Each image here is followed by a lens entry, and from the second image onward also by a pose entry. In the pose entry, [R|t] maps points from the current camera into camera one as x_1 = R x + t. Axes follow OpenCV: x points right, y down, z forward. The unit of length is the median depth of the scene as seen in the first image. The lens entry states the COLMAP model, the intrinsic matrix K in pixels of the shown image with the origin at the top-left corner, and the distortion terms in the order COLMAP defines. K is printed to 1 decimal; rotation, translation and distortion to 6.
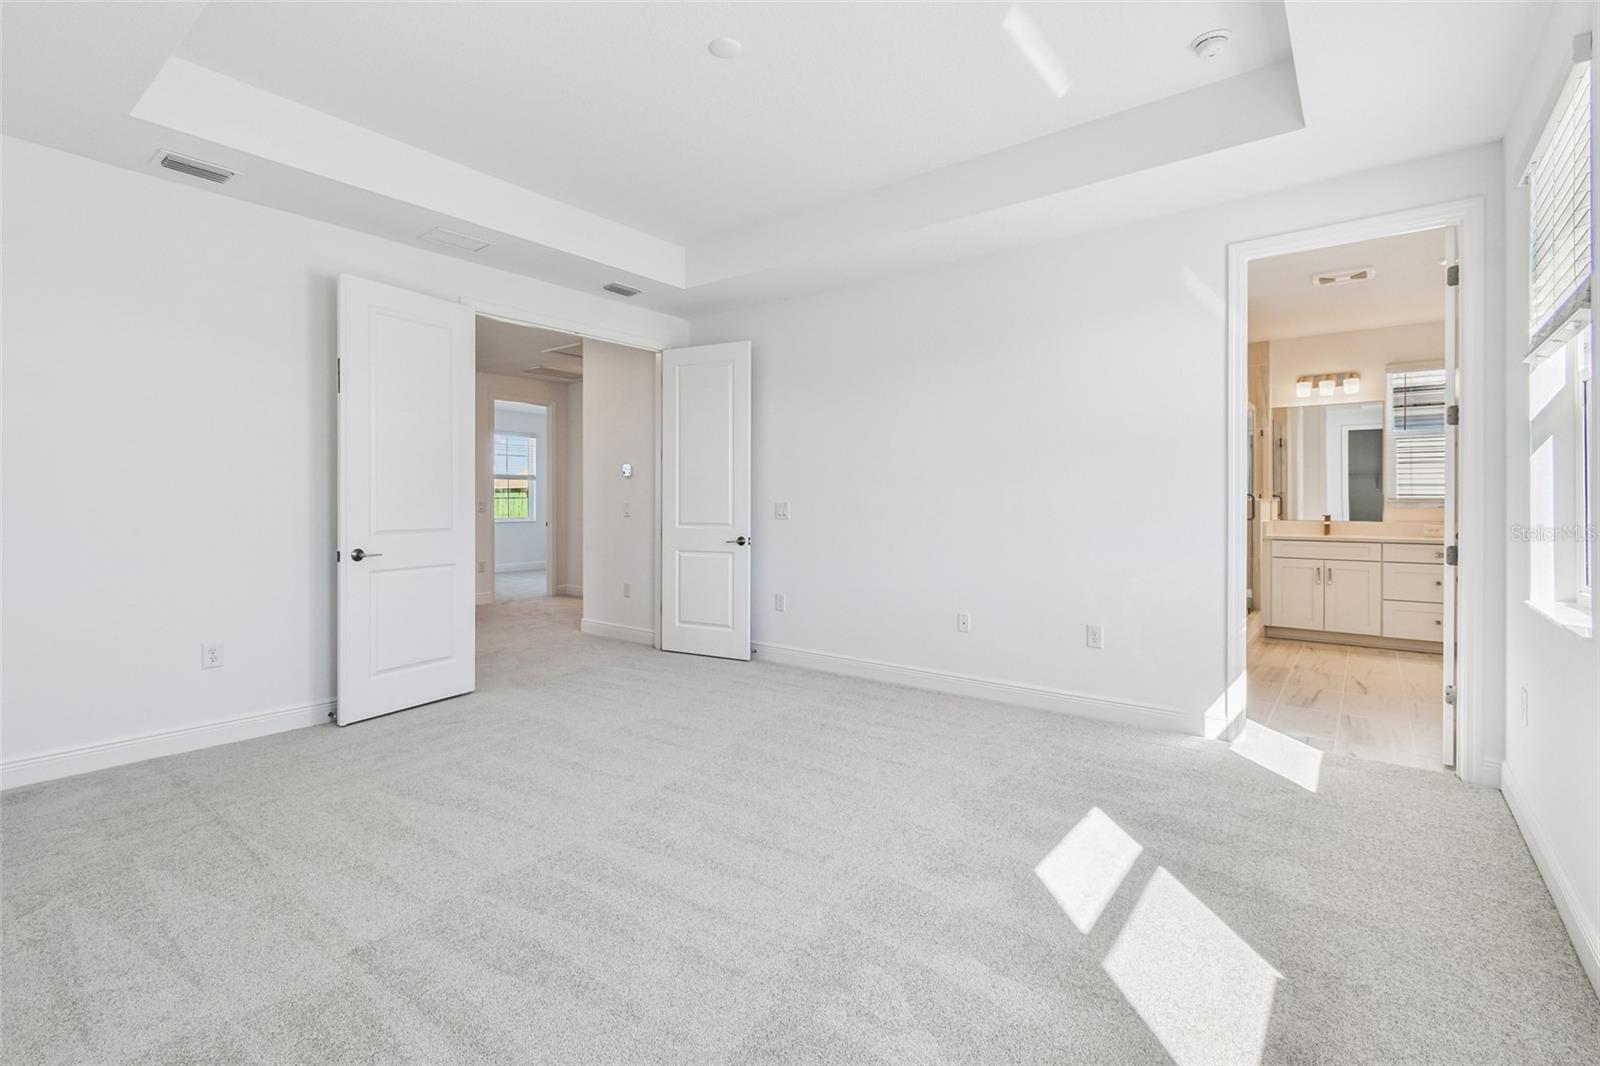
lens RADIAL K [[719.6, 0, 789.6], [0, 719.6, 522.5], [0, 0, 1]] dist [-0.000314, -0.000137]
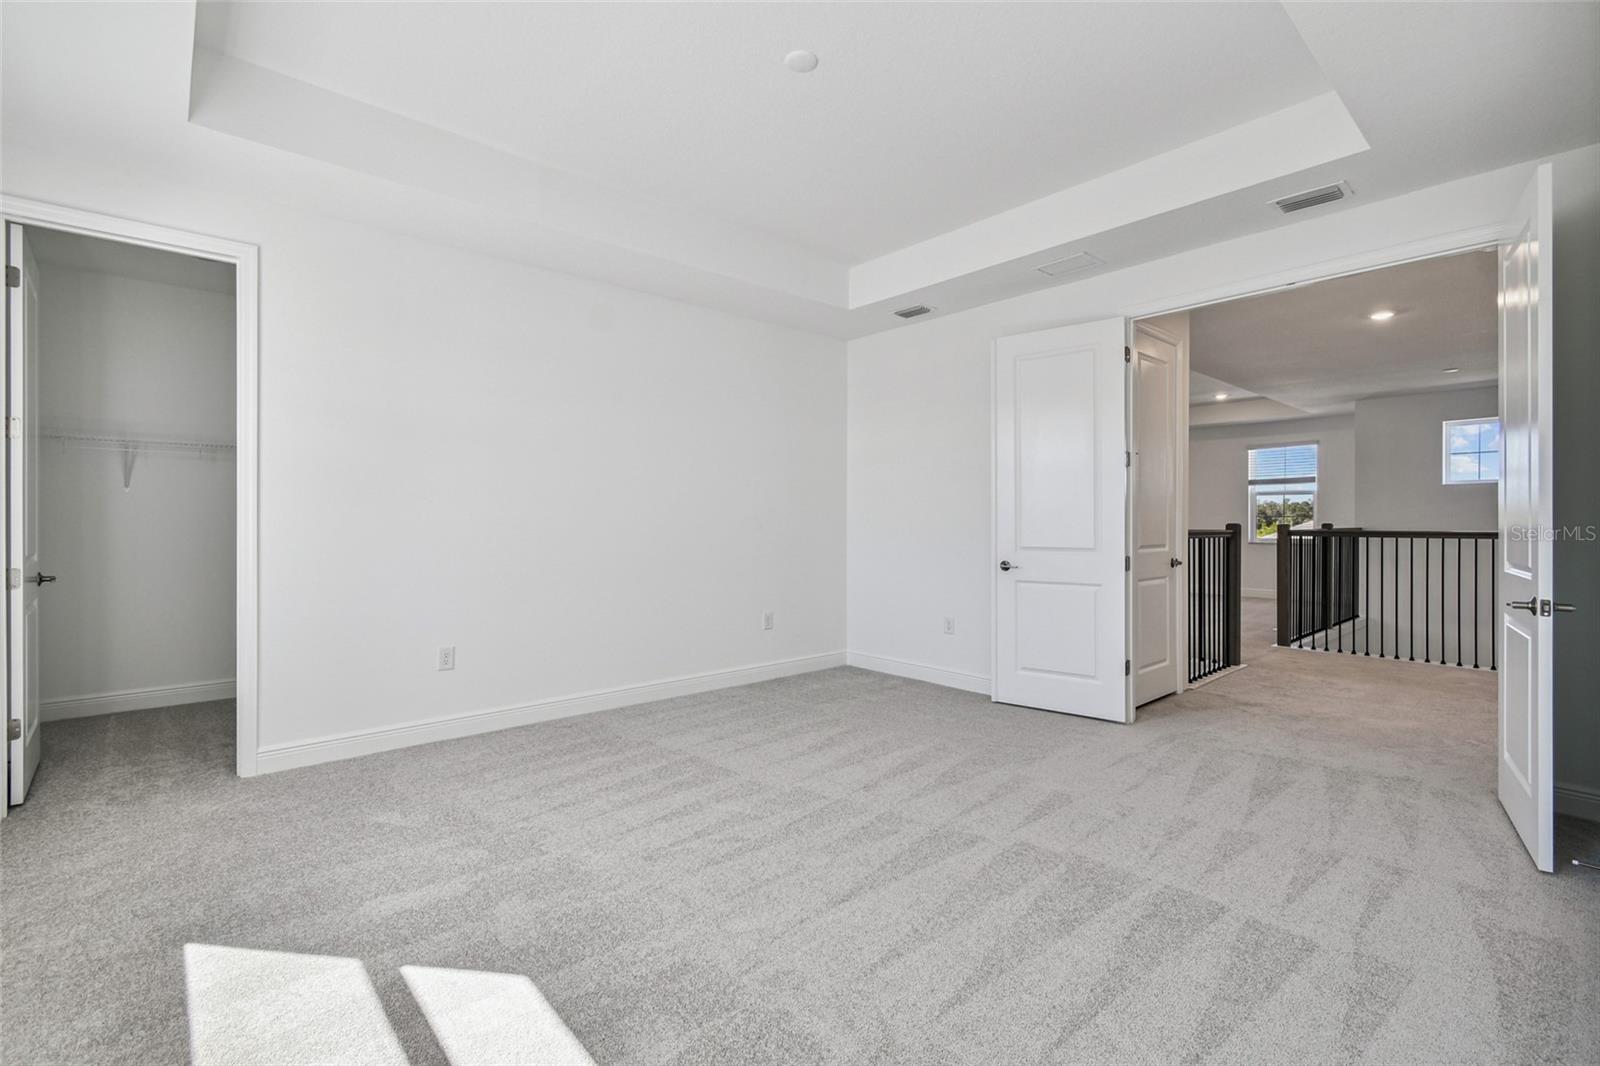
lens RADIAL K [[720.8, 0, 800.0], [0, 720.8, 533.0], [0, 0, 1]] dist [0.026371, -0.000033]
pose [[-0.170345, 0.021146, -0.985158, 0.792296], [-0.024870, 0.999359, 0.025751, -0.039712], [0.985071, 0.028887, -0.169710, 1.033360]]
